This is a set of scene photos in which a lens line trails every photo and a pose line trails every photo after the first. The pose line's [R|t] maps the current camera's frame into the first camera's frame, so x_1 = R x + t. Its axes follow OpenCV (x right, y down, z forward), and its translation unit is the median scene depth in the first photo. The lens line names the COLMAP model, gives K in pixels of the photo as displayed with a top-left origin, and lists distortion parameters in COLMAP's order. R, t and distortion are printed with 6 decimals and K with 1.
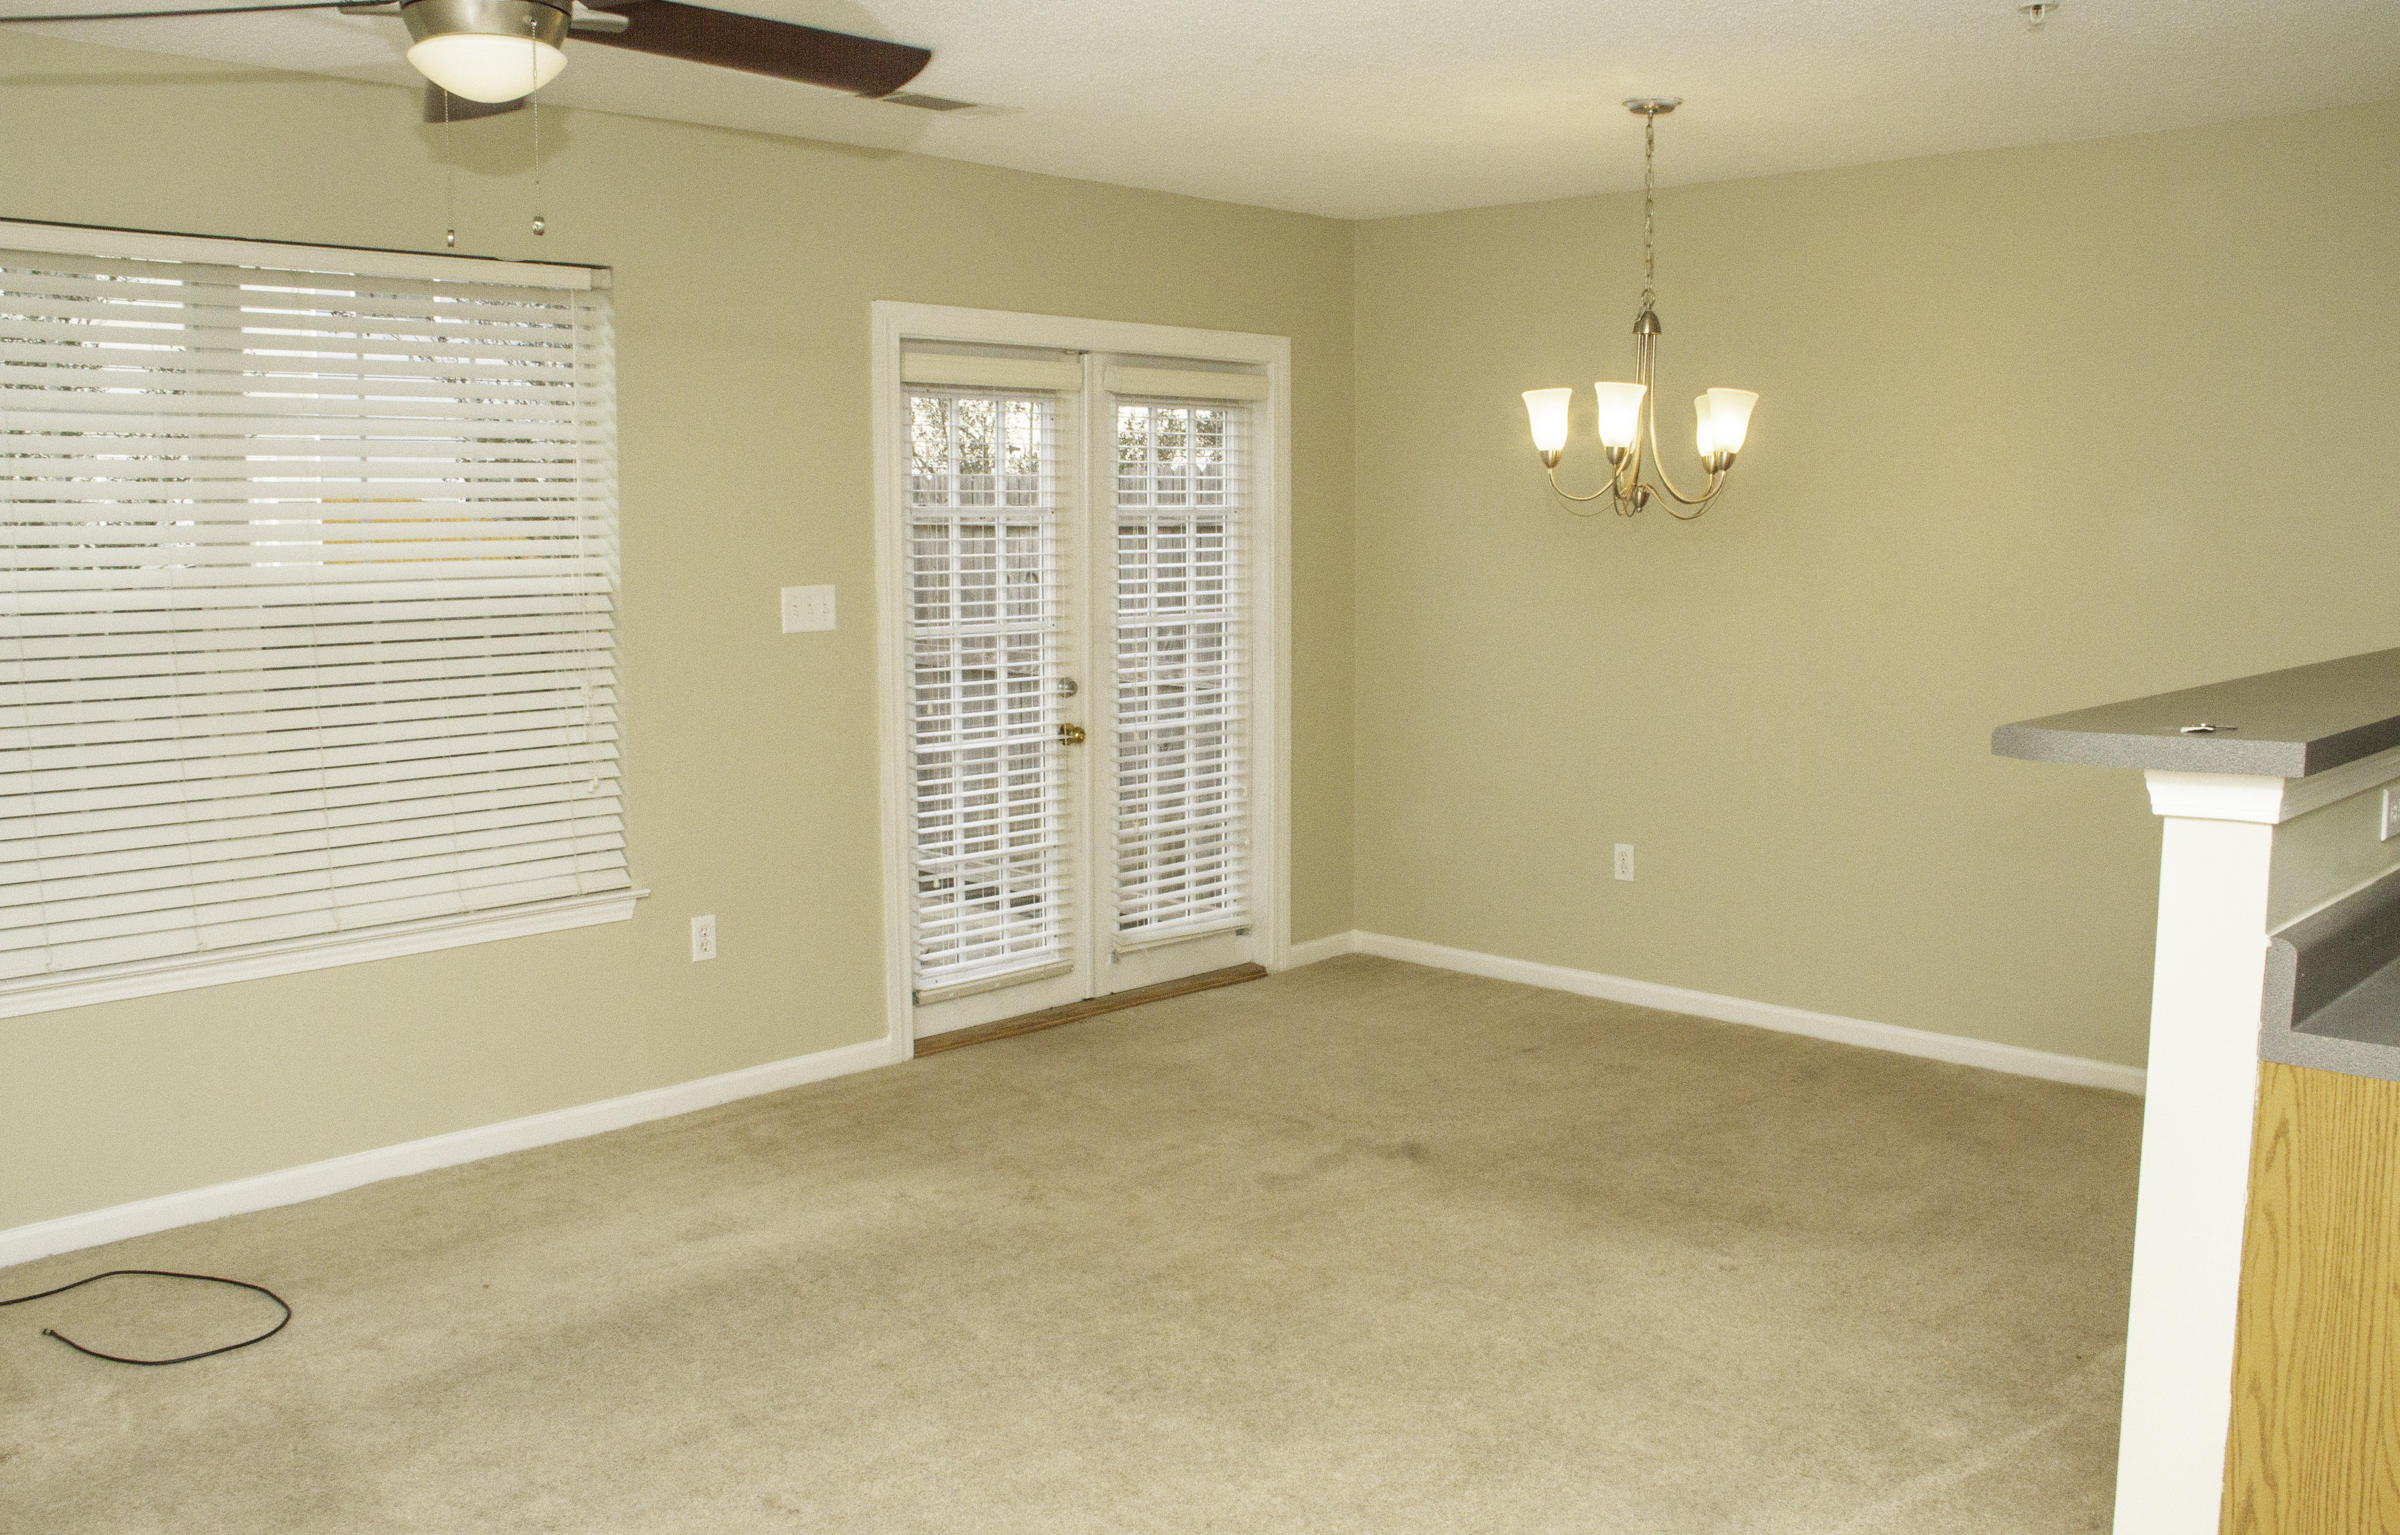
lens RADIAL K [[2016.8, 0, 1226.0], [0, 2016.8, 756.5], [0, 0, 1]] dist [-0.116044, 0.053901]
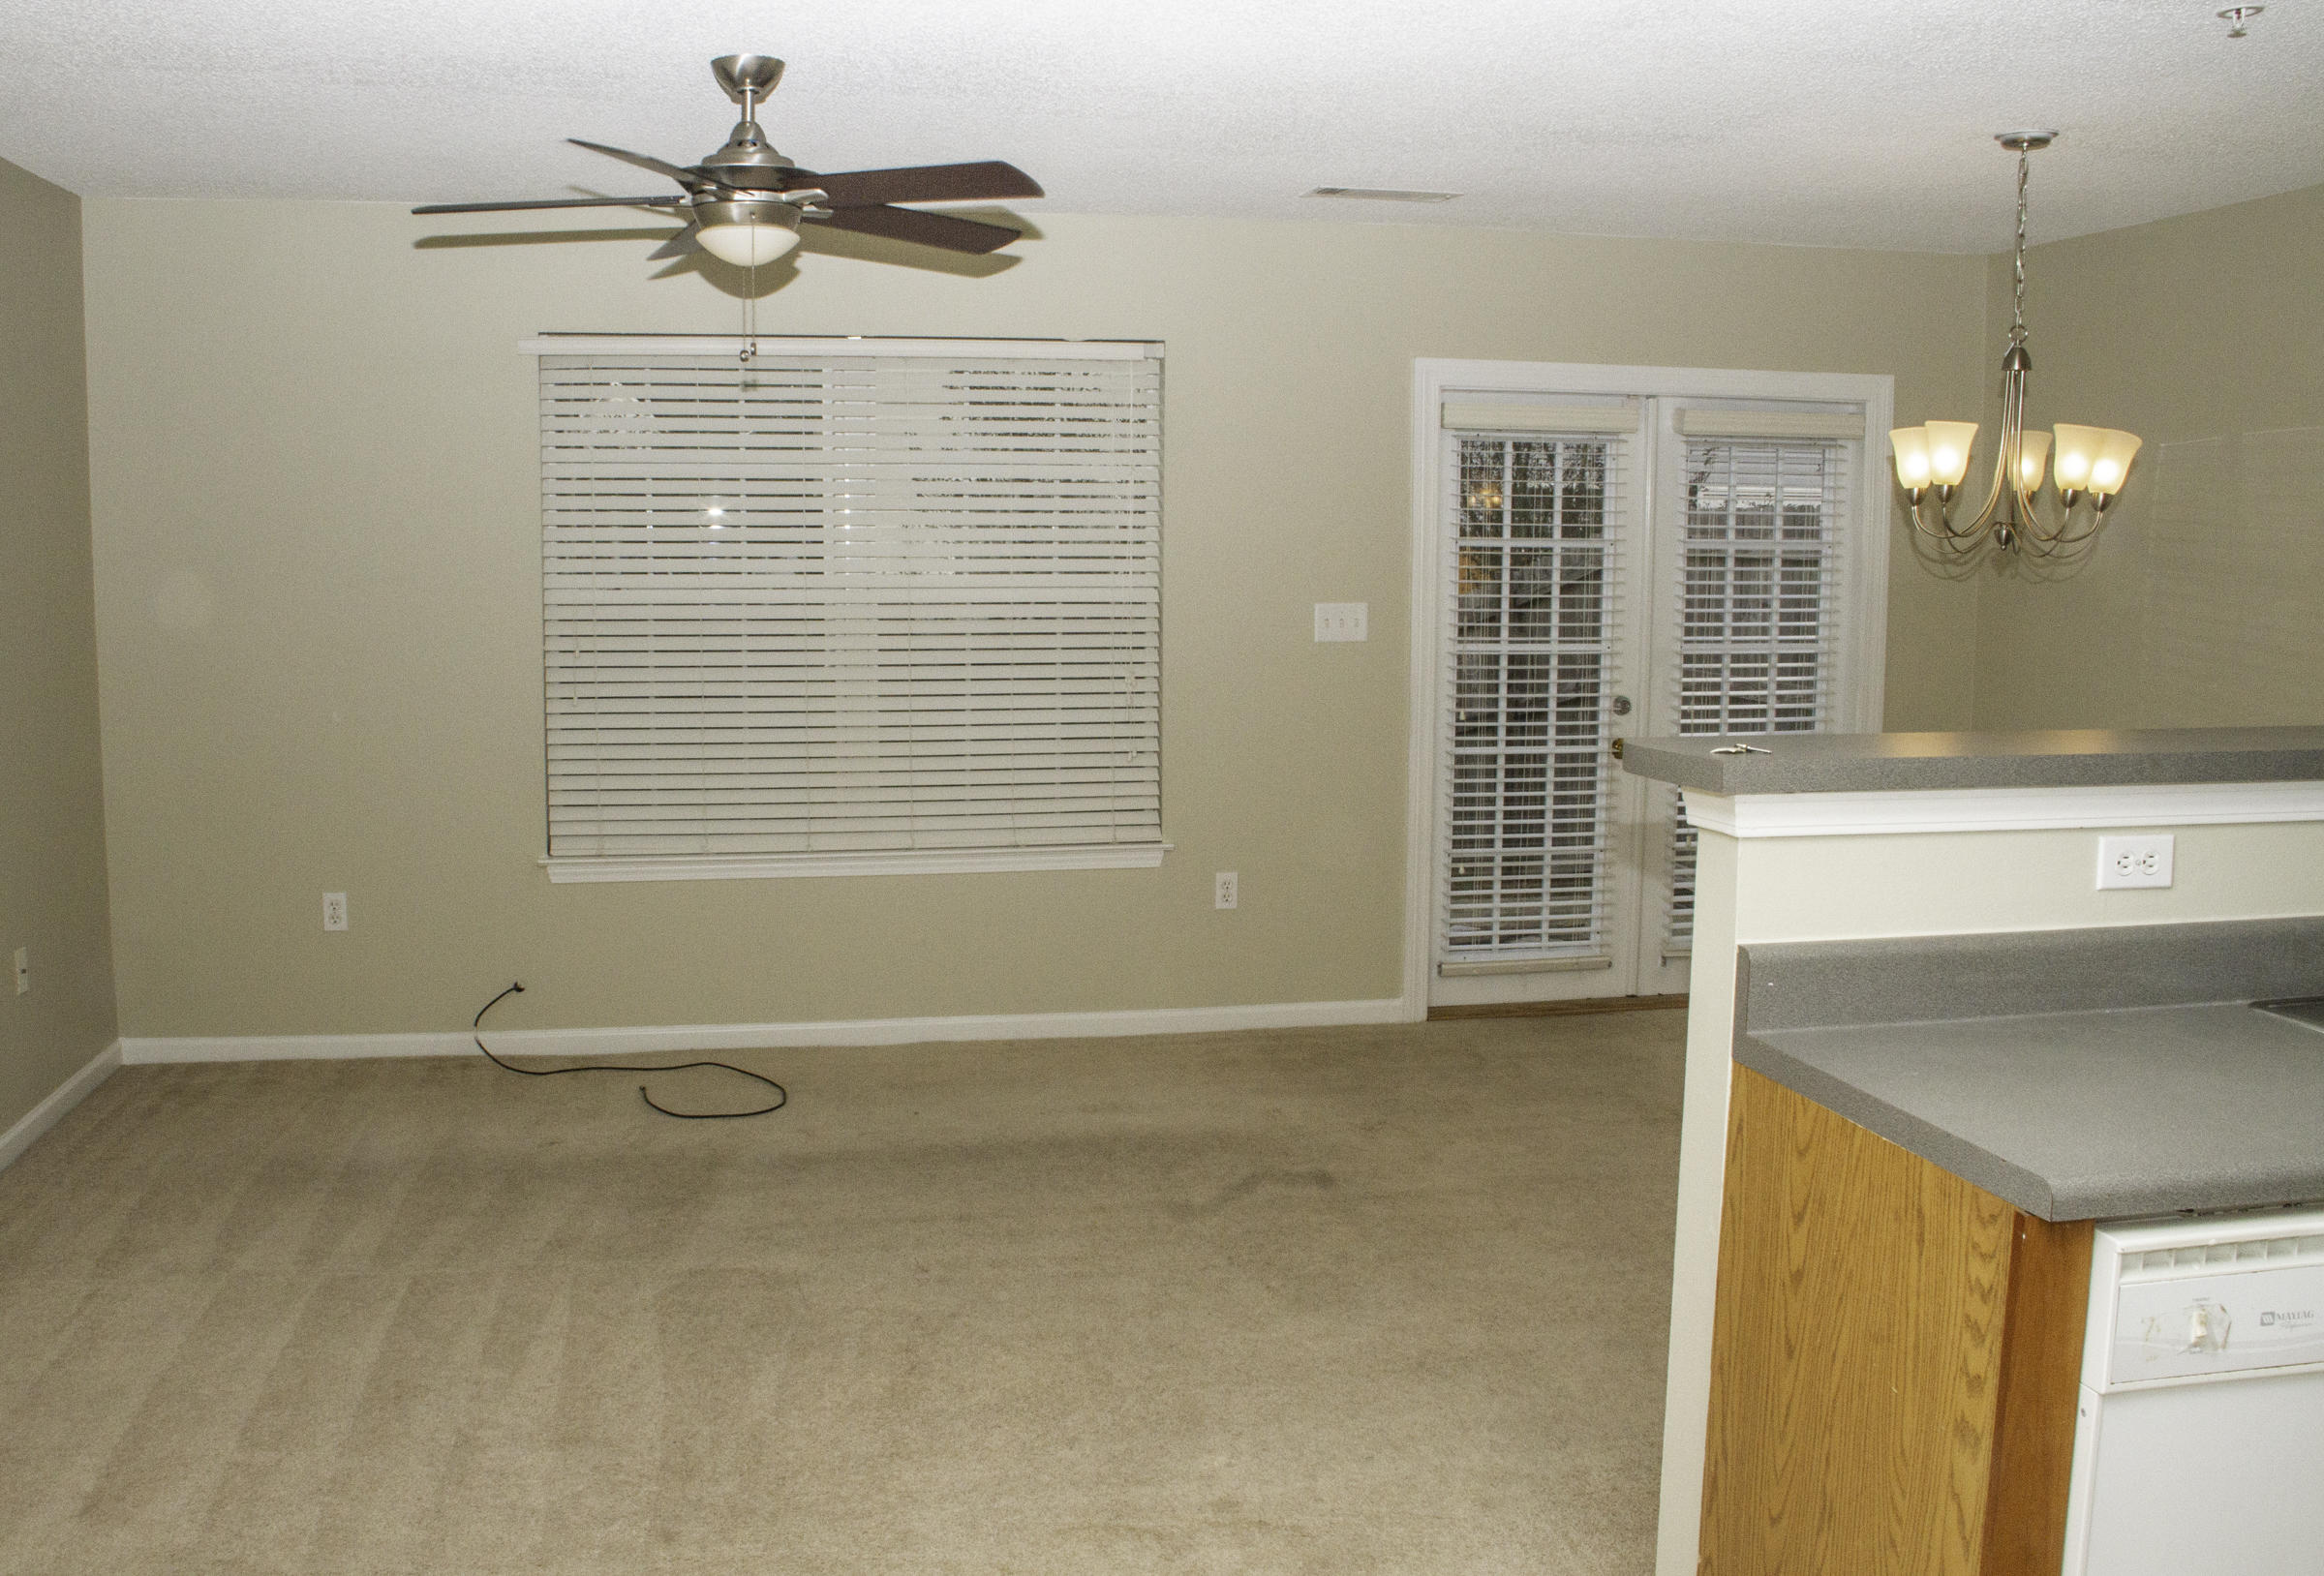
lens RADIAL K [[2005.4, 0, 1152.7], [0, 2005.4, 805.4], [0, 0, 1]] dist [-0.117882, 0.018603]
pose [[0.828656, 0.078595, -0.554214, 0.385826], [-0.071545, 0.996844, 0.034392, 0.000738], [0.555168, 0.011152, 0.831664, -0.036974]]
